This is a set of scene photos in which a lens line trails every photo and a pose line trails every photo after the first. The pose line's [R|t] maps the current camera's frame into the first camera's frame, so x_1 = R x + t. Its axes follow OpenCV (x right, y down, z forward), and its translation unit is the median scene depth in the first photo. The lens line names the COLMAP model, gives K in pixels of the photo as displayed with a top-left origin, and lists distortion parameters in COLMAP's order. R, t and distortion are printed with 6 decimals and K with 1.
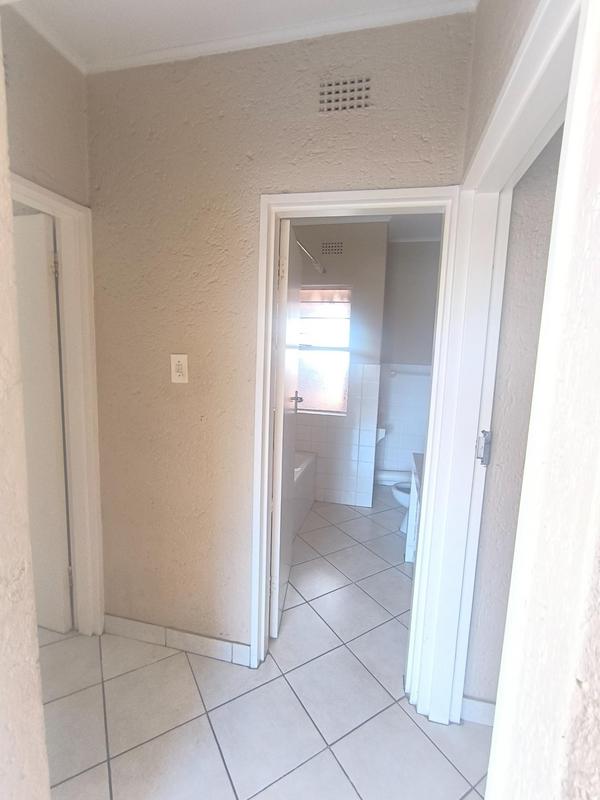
lens RADIAL K [[367.3, 0, 297.7], [0, 367.3, 391.8], [0, 0, 1]] dist [-0.019180, 0.018081]
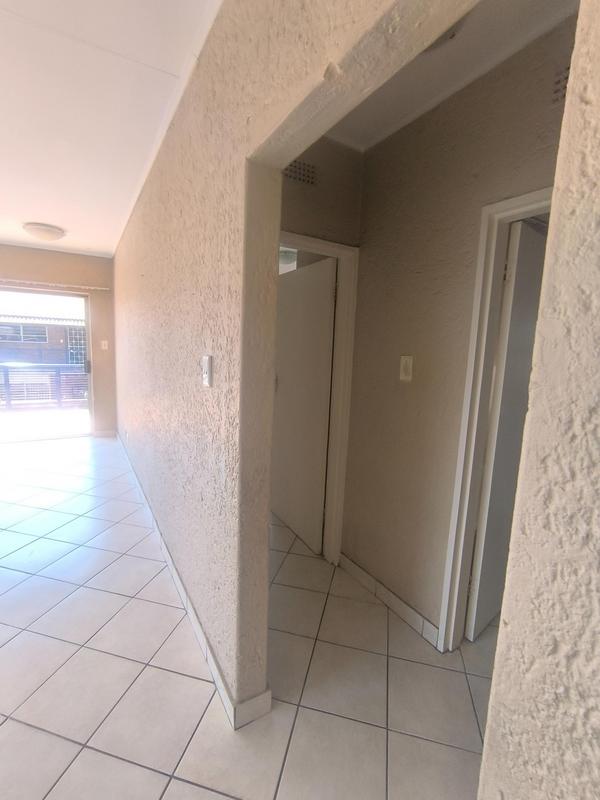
lens RADIAL K [[365.6, 0, 300.0], [0, 365.6, 400.0], [0, 0, 1]] dist [-0.031753, 0.018774]
pose [[0.709175, 0.100700, -0.697804, 0.275274], [-0.104836, 0.993806, 0.036872, 0.031723], [0.697195, 0.047006, 0.715339, -0.083334]]
